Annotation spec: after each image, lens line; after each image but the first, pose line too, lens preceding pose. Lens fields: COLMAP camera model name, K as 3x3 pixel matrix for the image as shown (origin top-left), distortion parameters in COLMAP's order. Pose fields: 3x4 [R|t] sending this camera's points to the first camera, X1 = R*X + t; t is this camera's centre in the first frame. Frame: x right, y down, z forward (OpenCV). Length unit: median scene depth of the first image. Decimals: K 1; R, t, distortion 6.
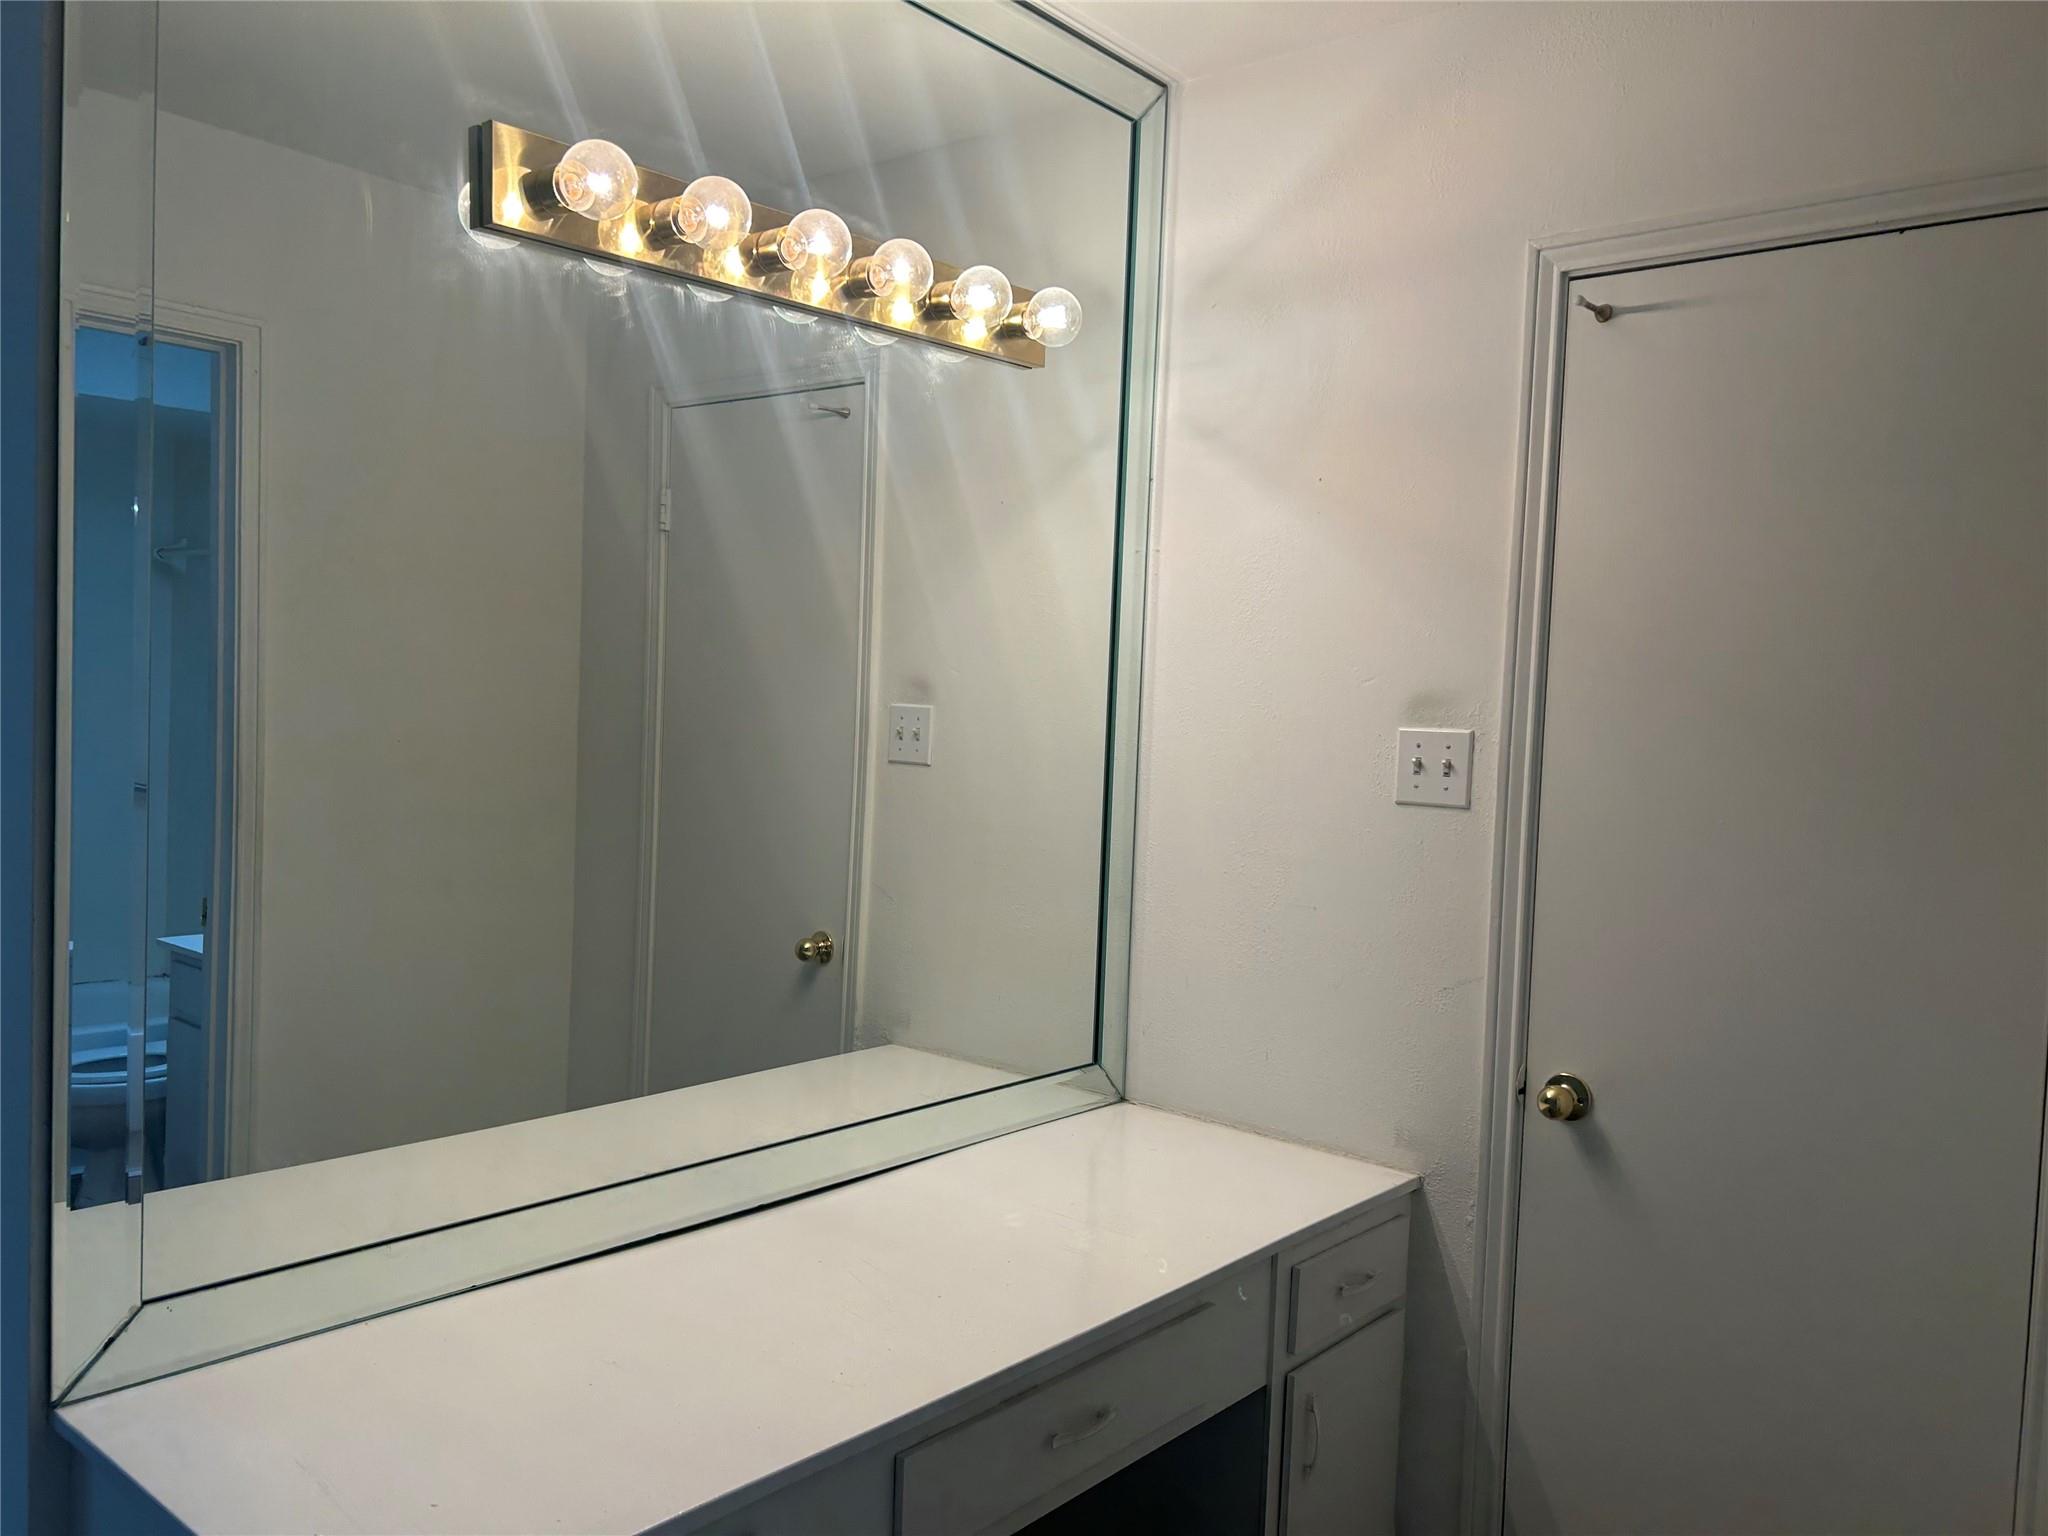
lens RADIAL K [[1540.2, 0, 1031.4], [0, 1540.2, 773.8], [0, 0, 1]] dist [0.079988, -0.109257]
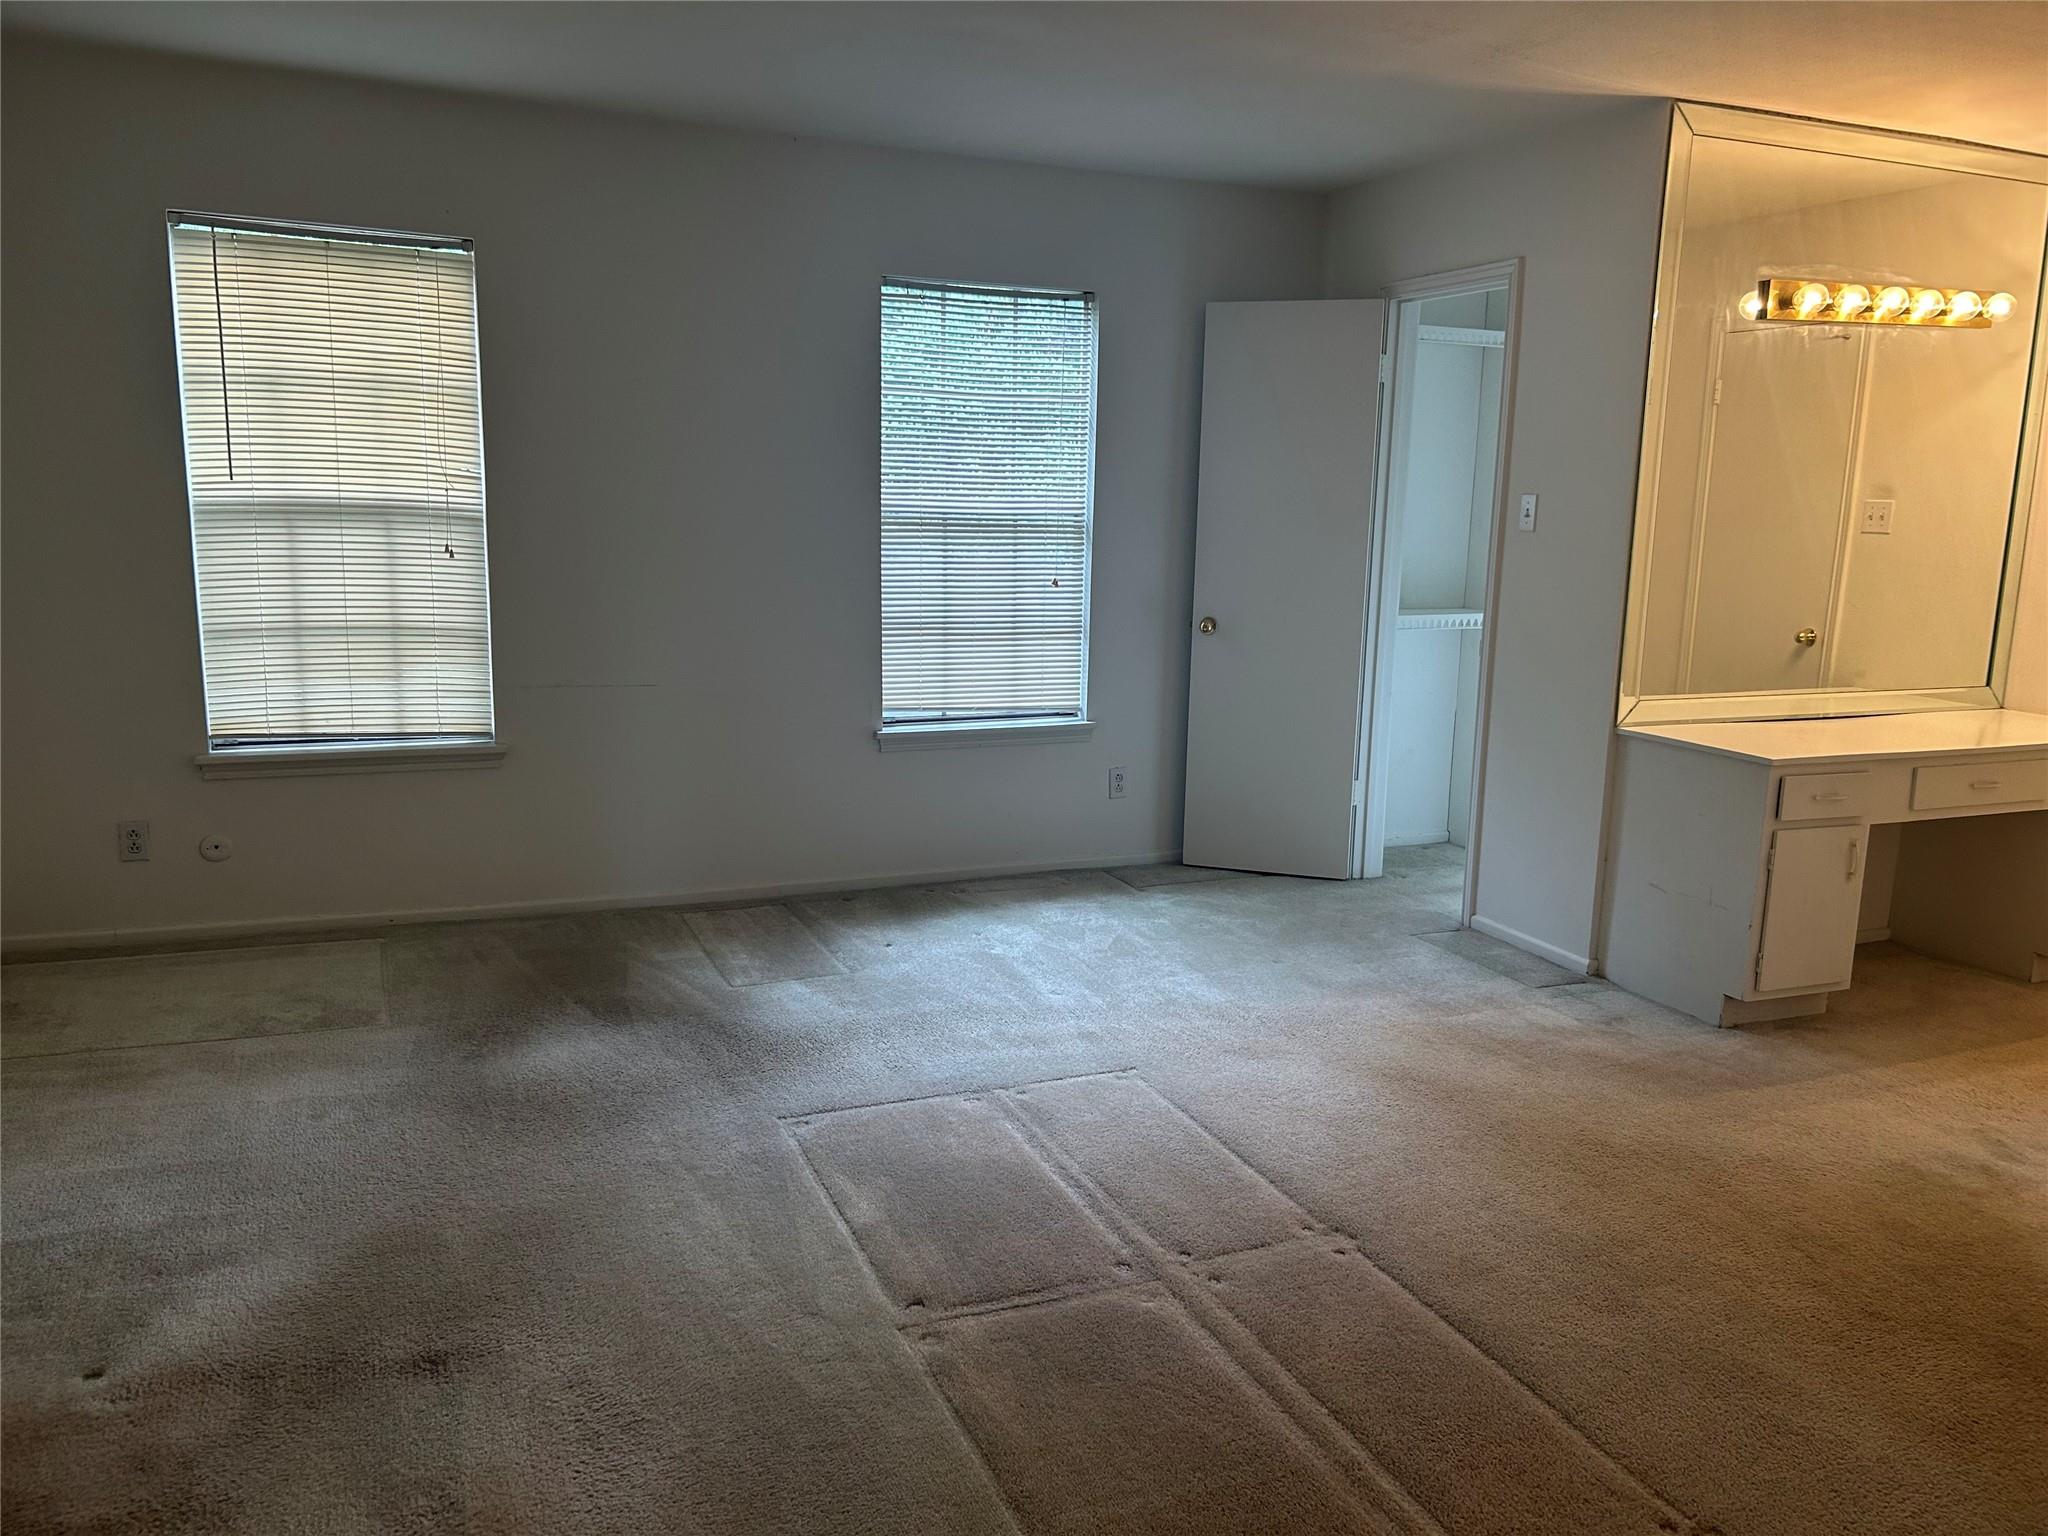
lens RADIAL K [[1540.2, 0, 1031.4], [0, 1540.2, 773.8], [0, 0, 1]] dist [0.079988, -0.109257]
pose [[0.891072, 0.063542, -0.449391, -0.137267], [-0.011087, 0.992903, 0.118408, 0.077451], [0.453726, -0.100527, 0.885453, -1.266597]]
